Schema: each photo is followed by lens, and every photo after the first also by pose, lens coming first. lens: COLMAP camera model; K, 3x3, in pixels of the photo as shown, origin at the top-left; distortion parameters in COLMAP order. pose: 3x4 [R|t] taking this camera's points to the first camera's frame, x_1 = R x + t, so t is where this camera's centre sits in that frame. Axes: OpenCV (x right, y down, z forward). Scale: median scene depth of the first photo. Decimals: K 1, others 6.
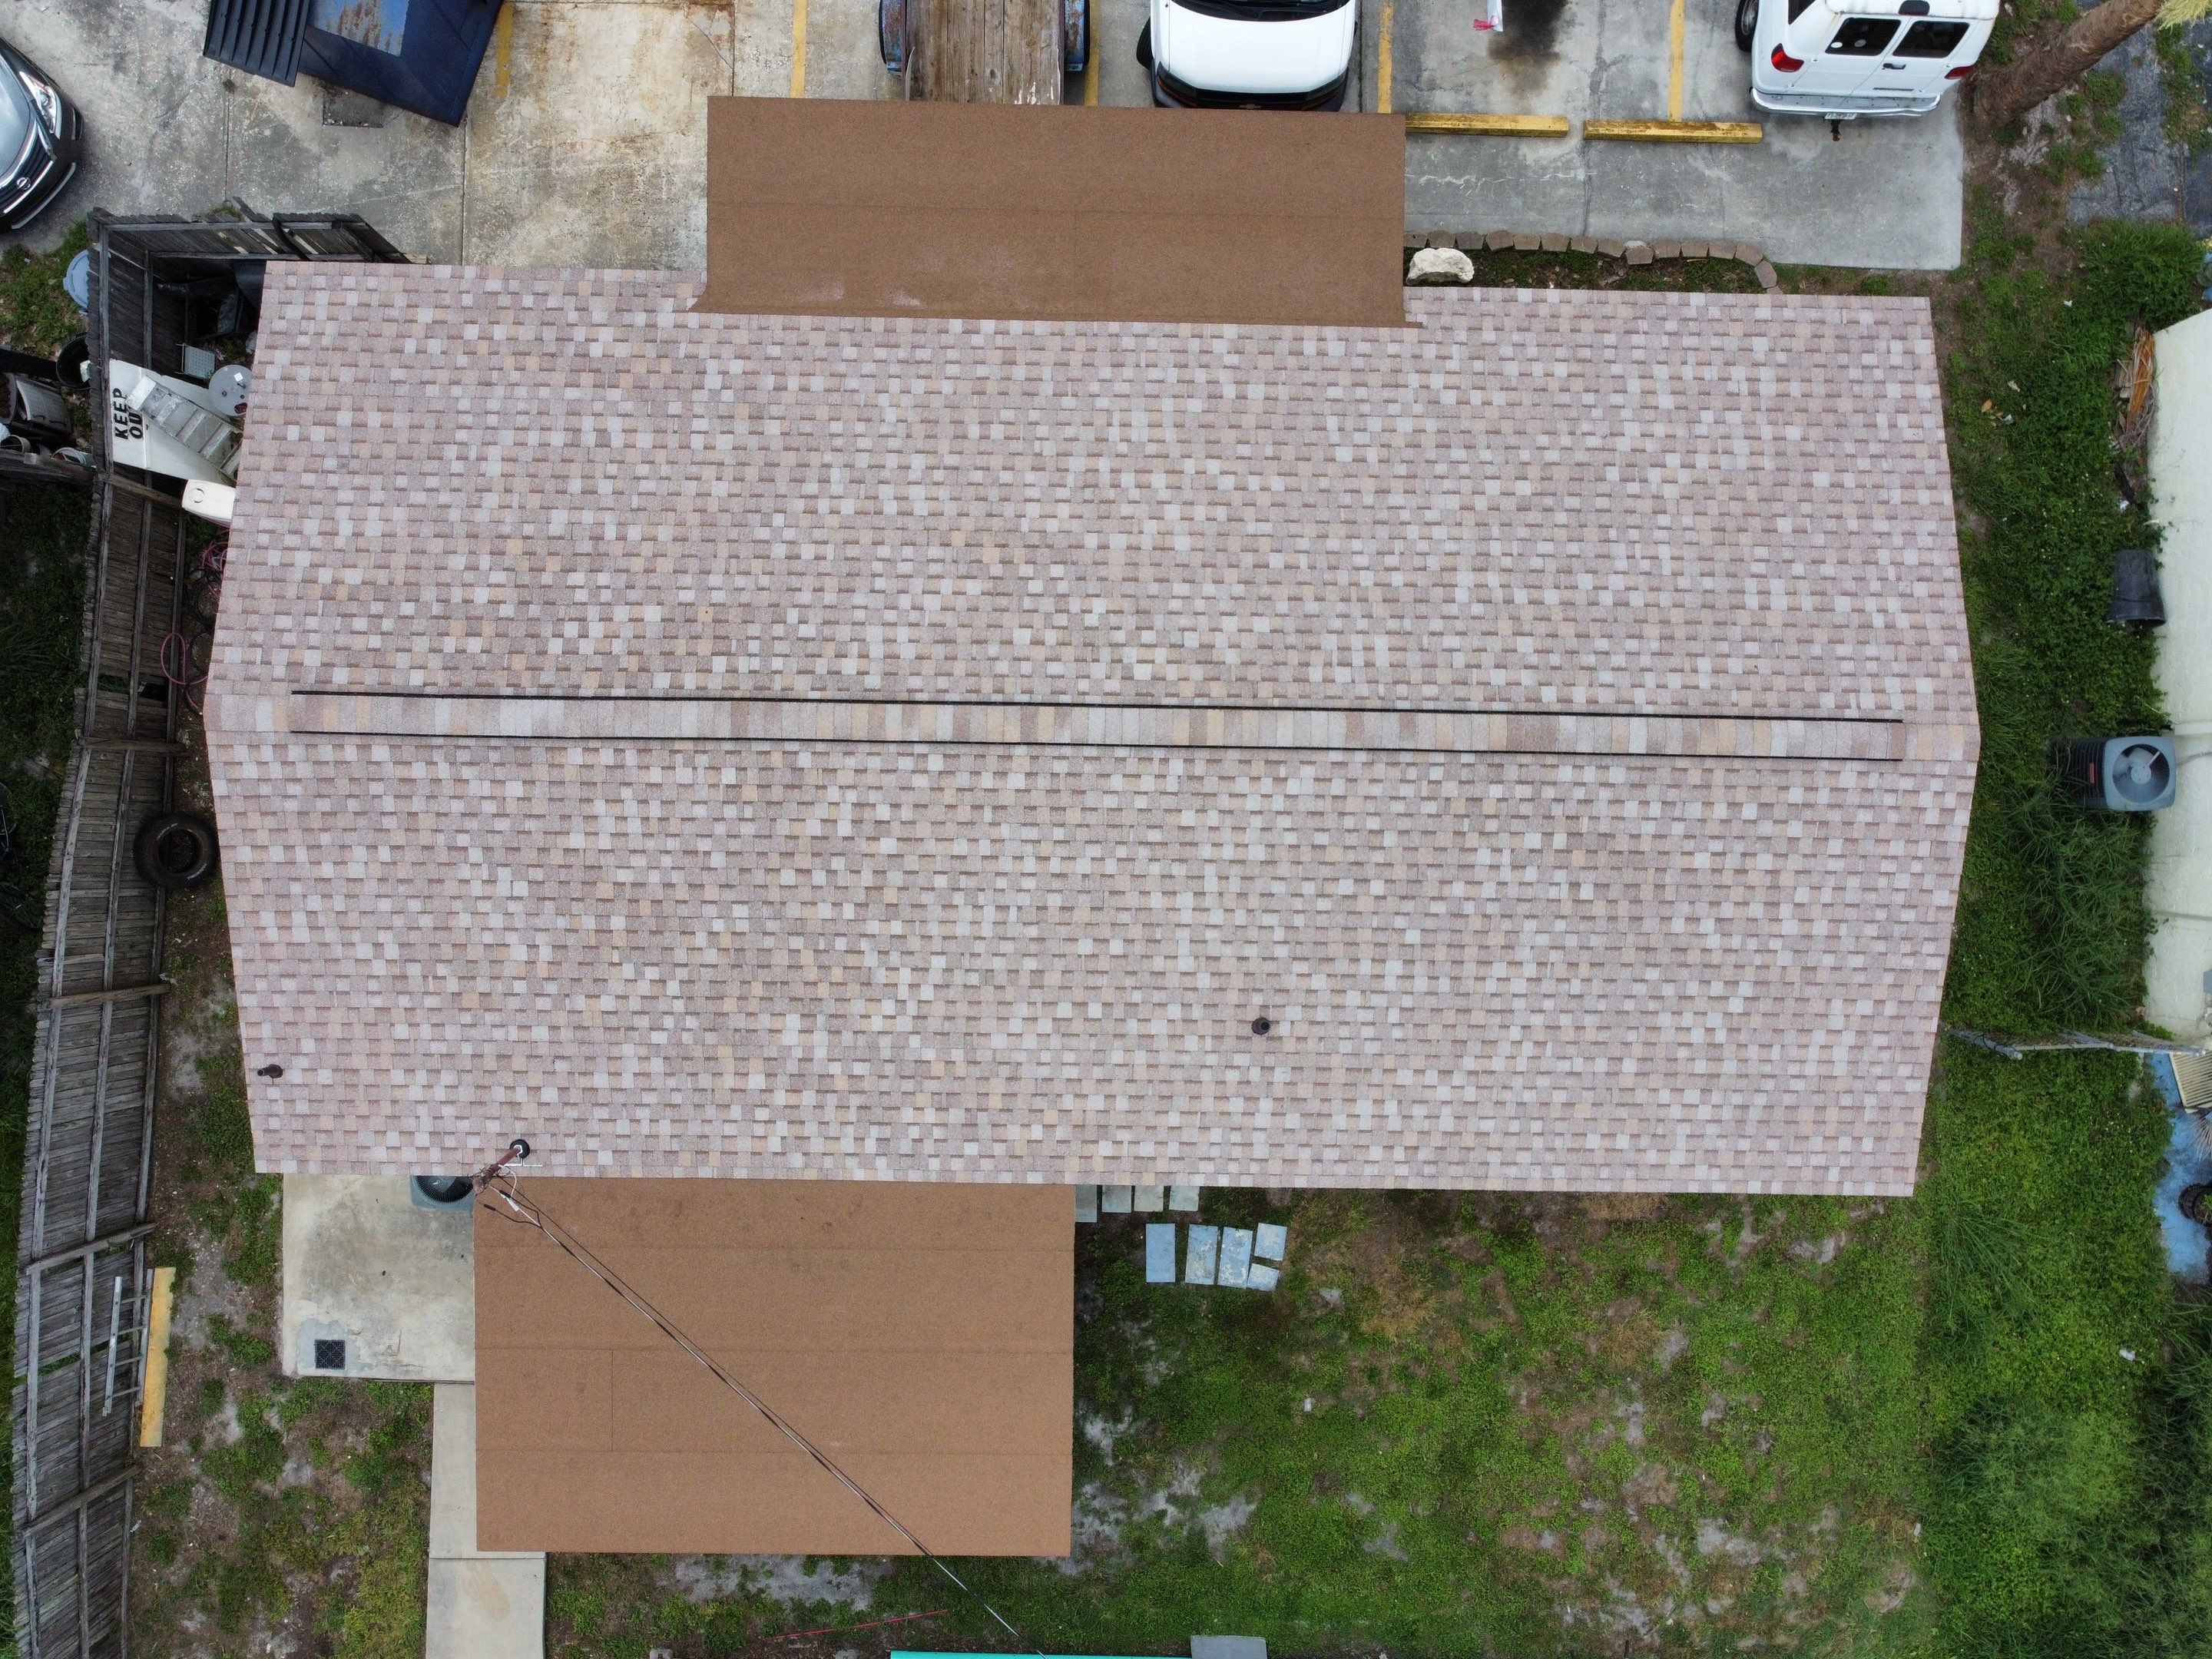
lens RADIAL K [[1686.8, 0, 1082.9], [0, 1686.8, 802.1], [0, 0, 1]] dist [-0.003058, 0.002709]
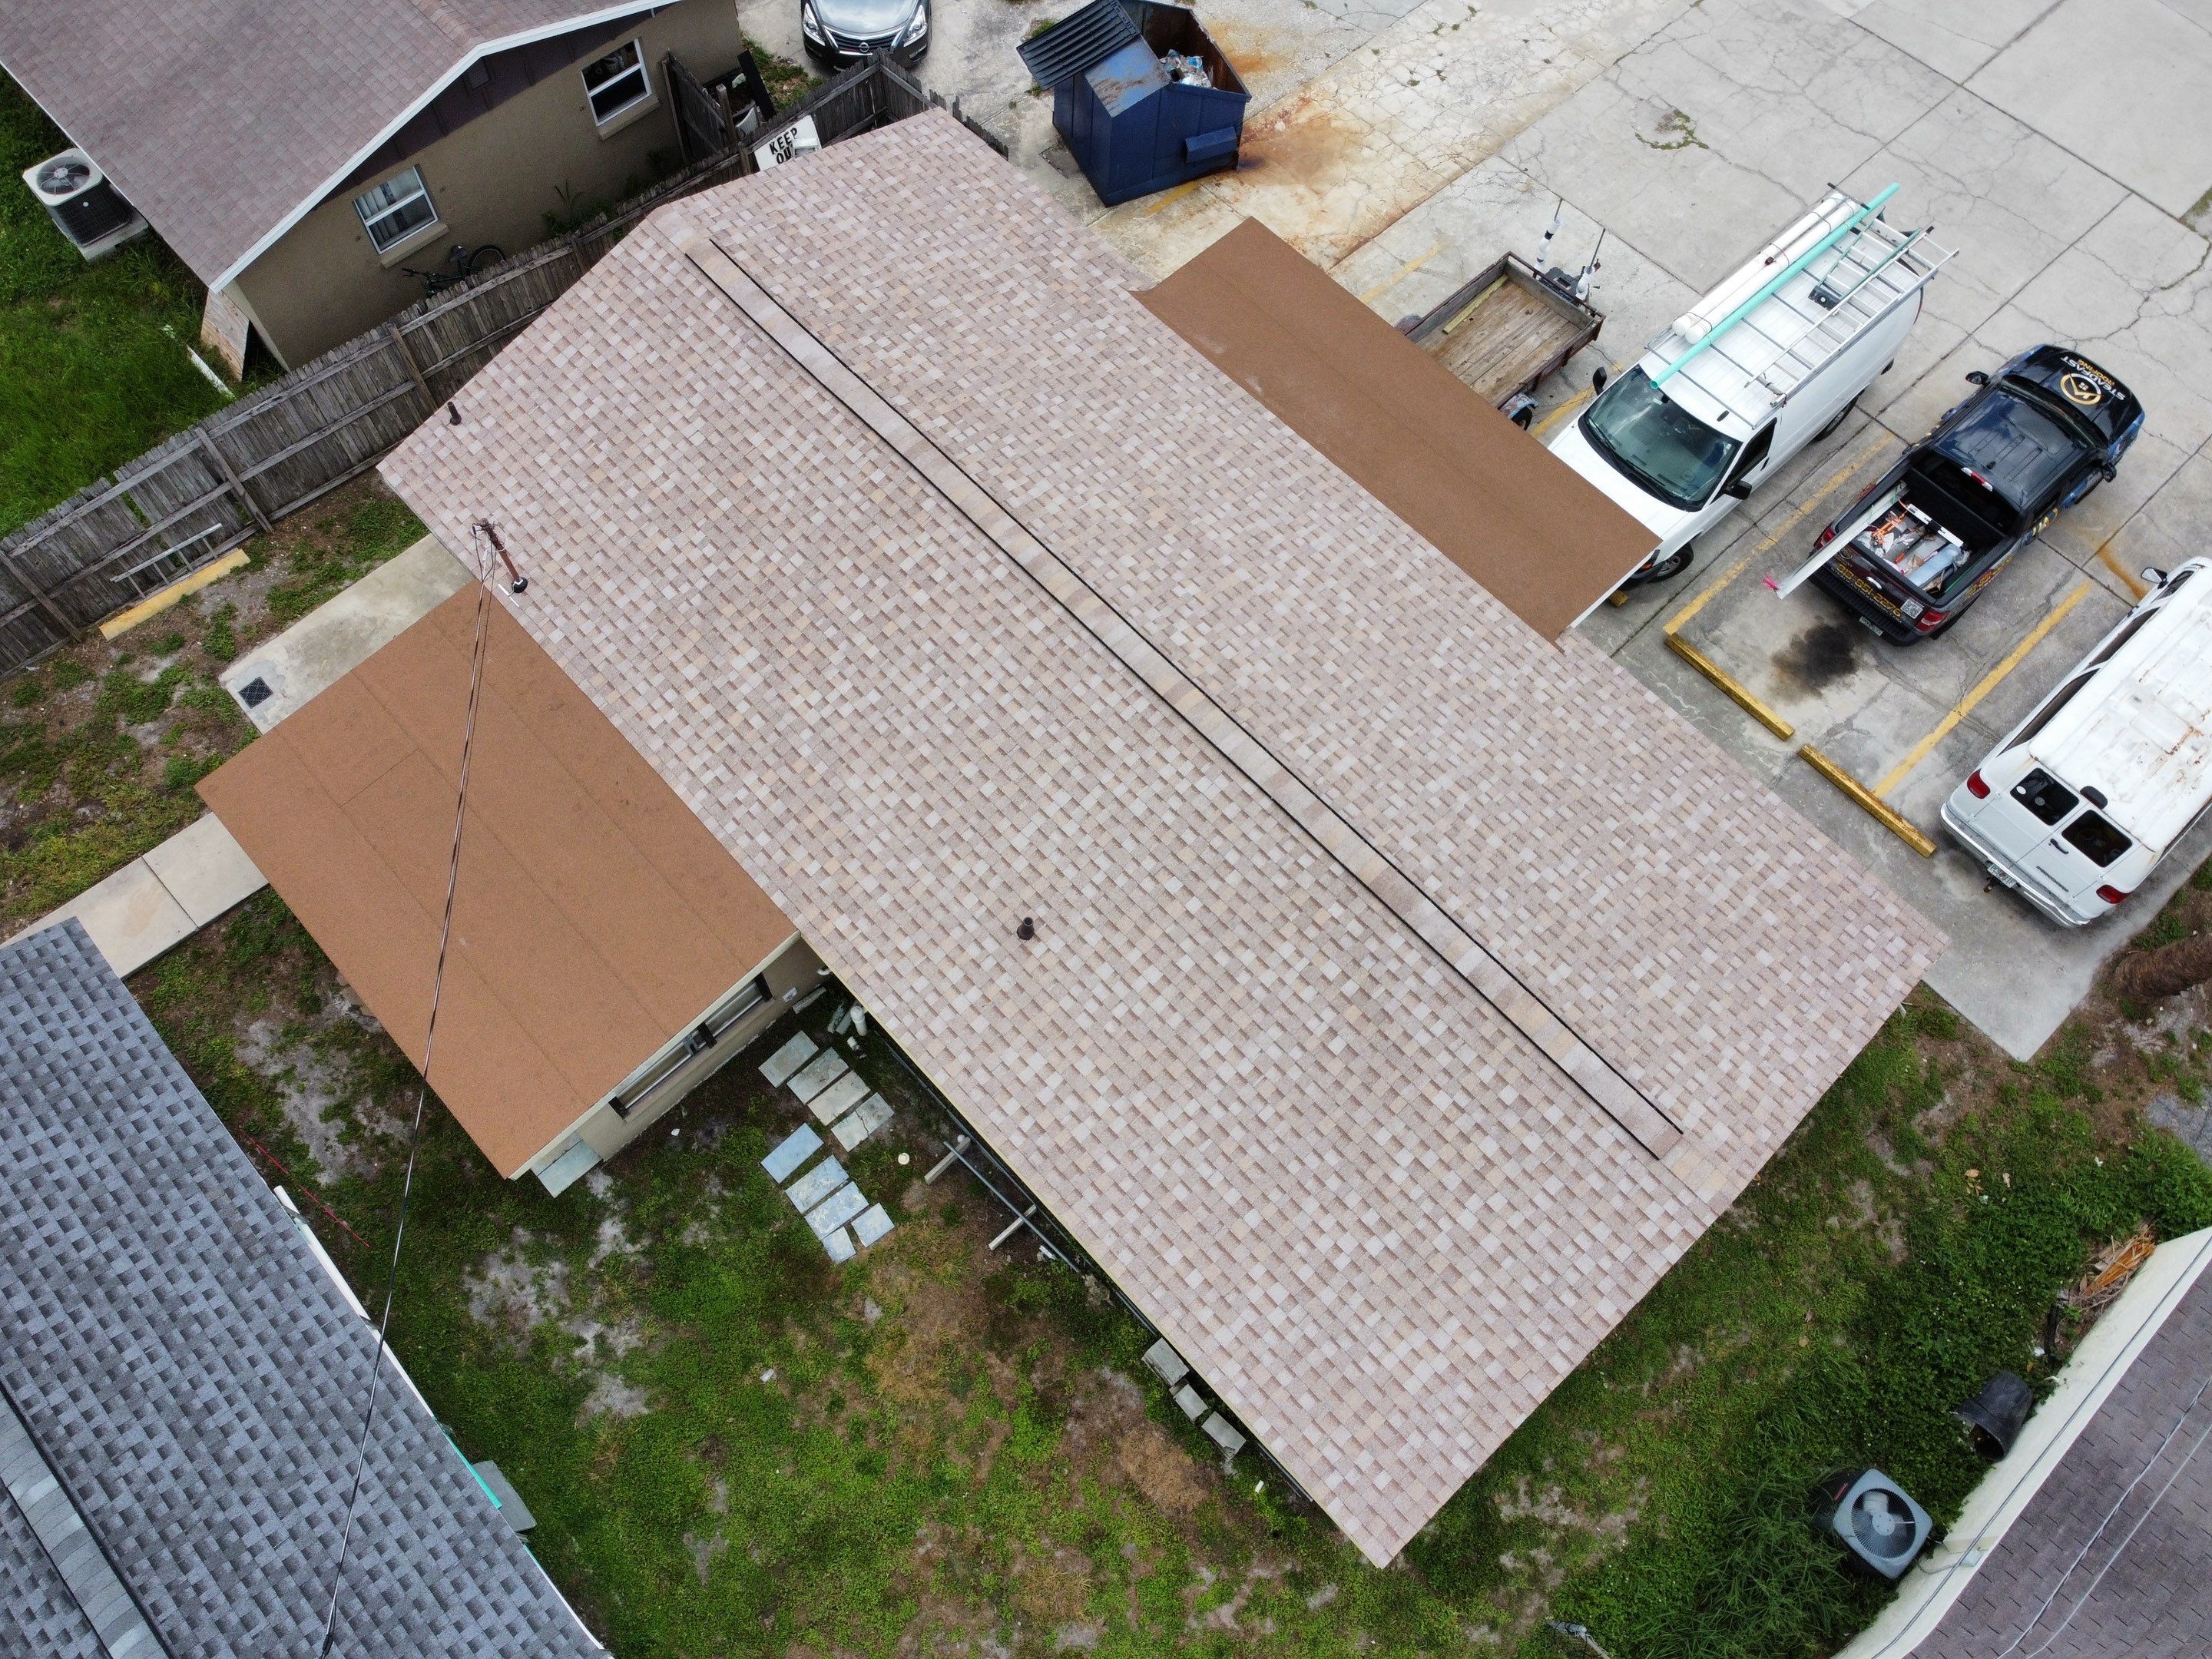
lens RADIAL K [[1686.8, 0, 1086.6], [0, 1686.8, 798.4], [0, 0, 1]] dist [-0.003058, 0.002709]
pose [[0.695091, 0.646854, -0.313733, 0.406282], [-0.718864, 0.619833, -0.314709, 0.383498], [-0.009109, 0.444283, 0.895840, 0.009037]]
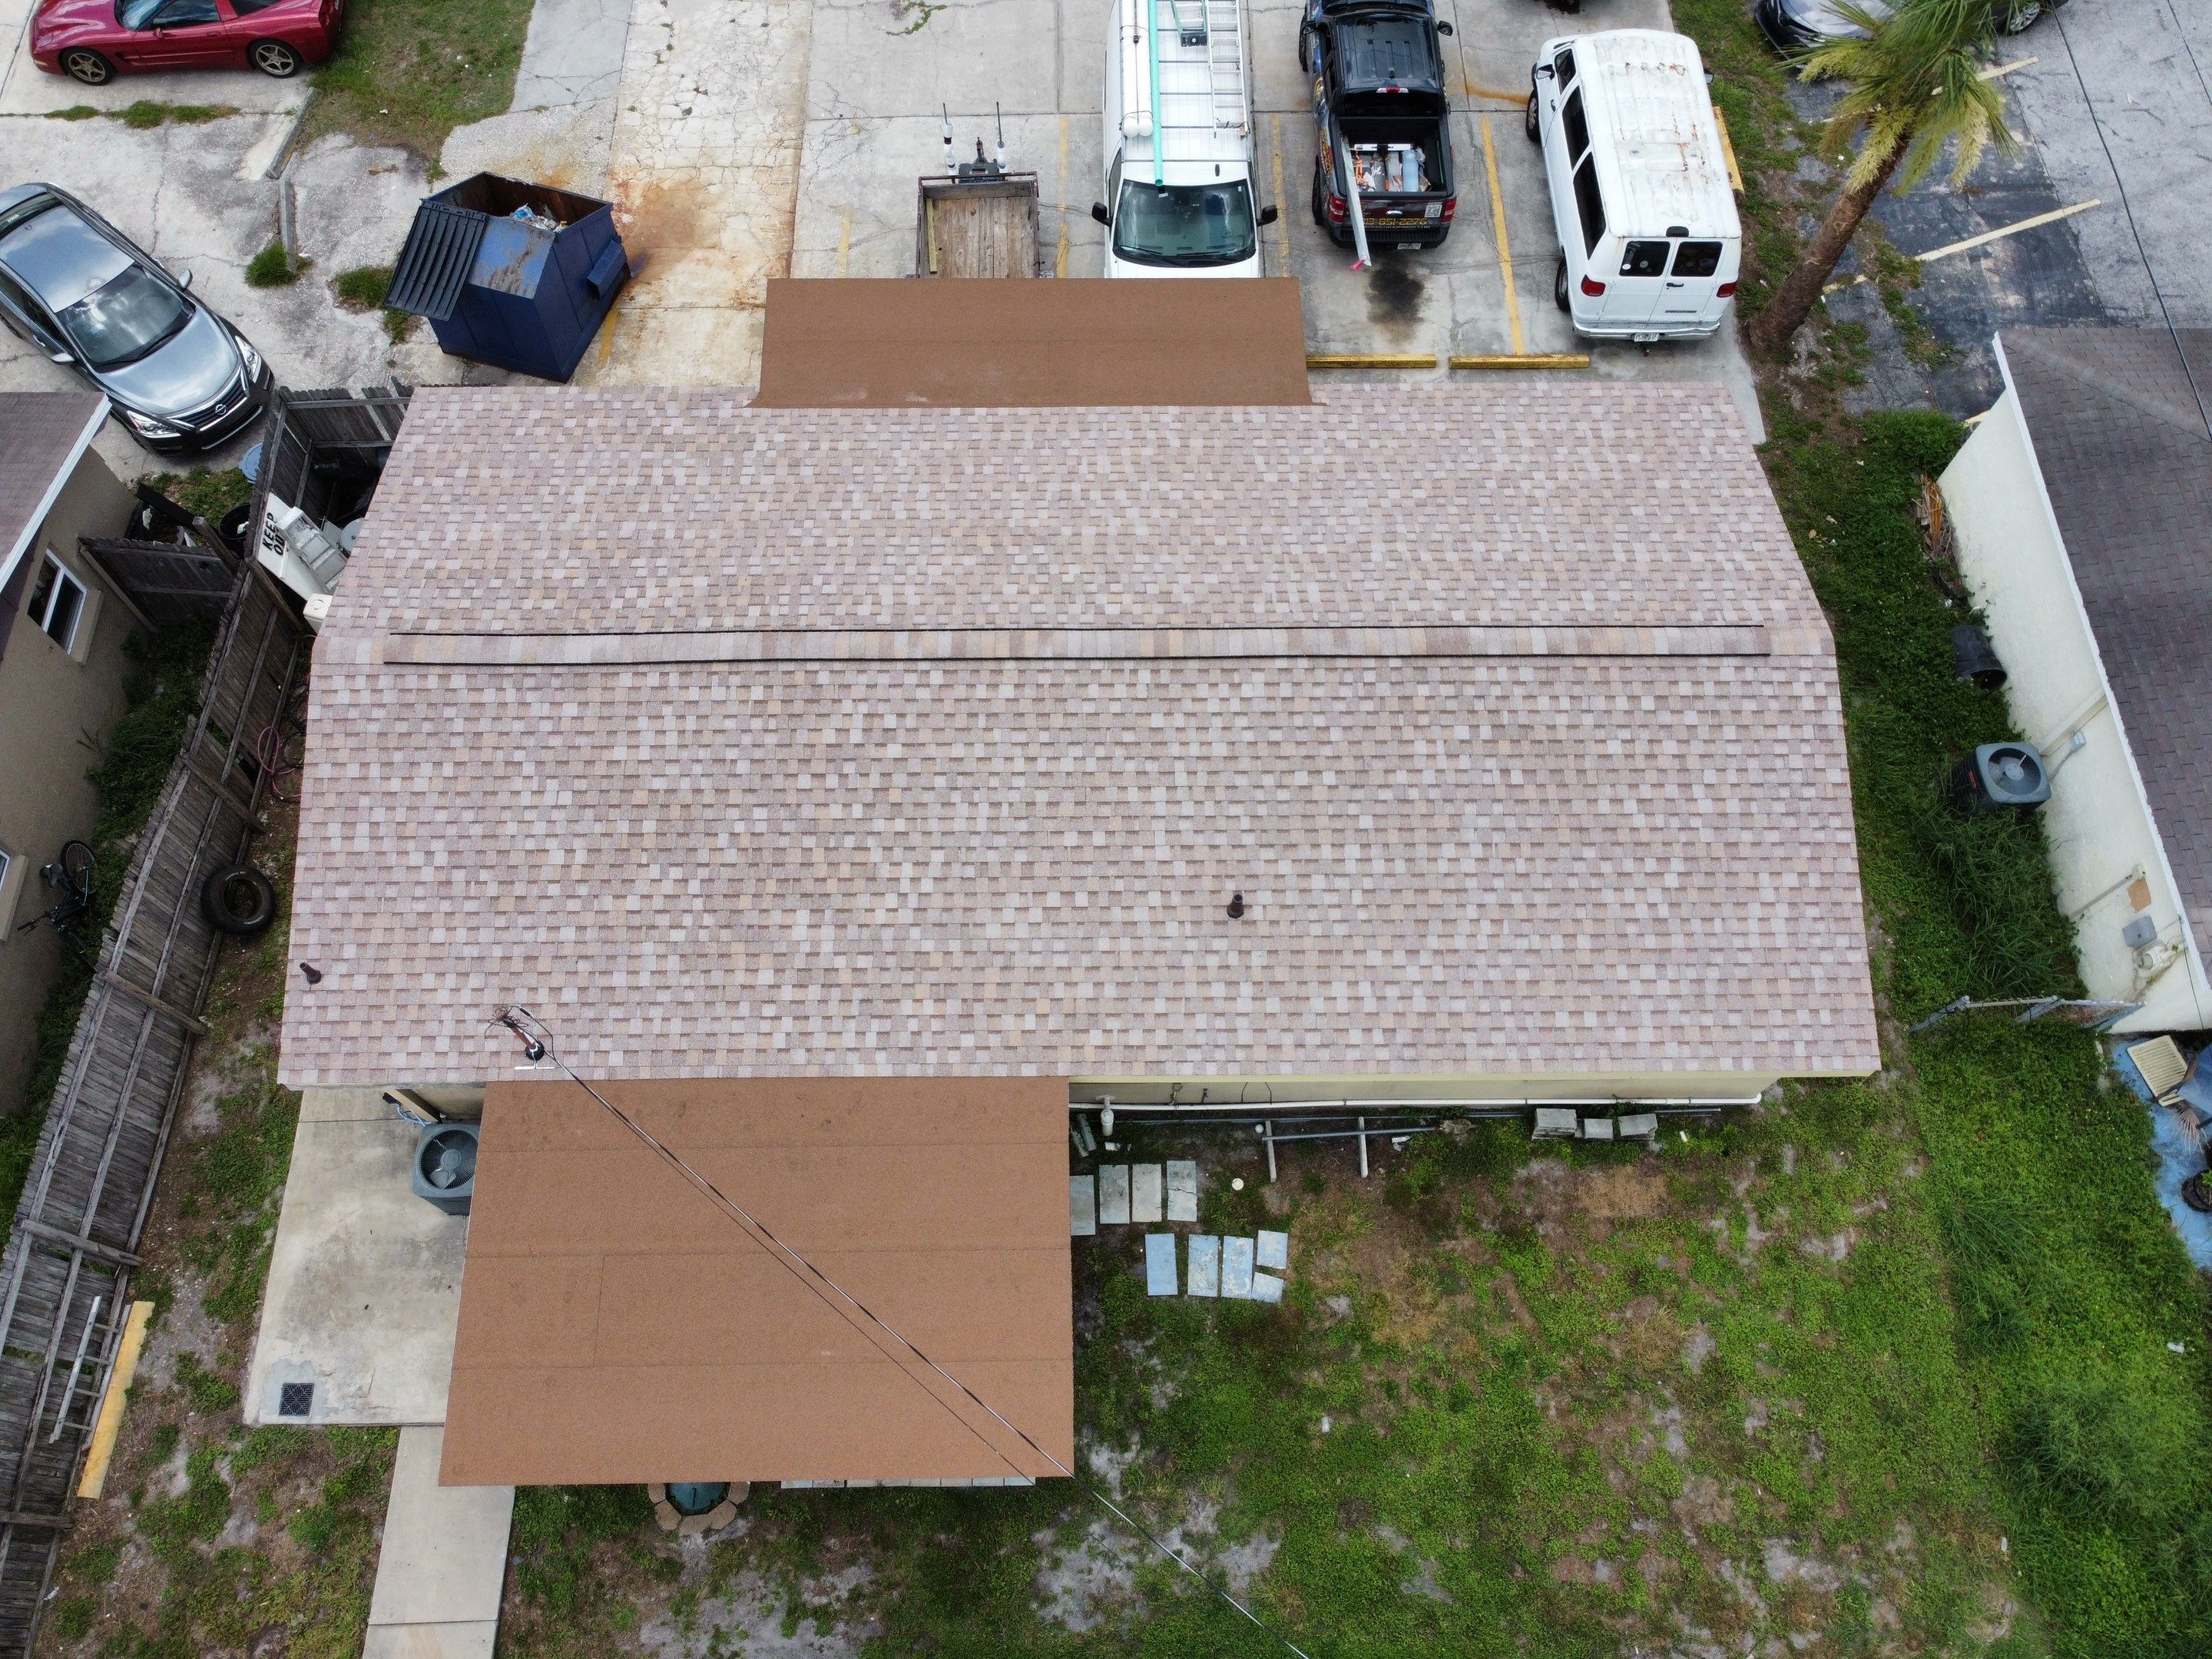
lens RADIAL K [[1686.8, 0, 1080.7], [0, 1686.8, 795.7], [0, 0, 1]] dist [-0.003058, 0.002709]
pose [[0.999520, -0.030616, 0.004712, 0.003489], [0.029565, 0.897488, -0.440047, 0.532924], [0.009244, 0.439975, 0.897963, -0.003083]]
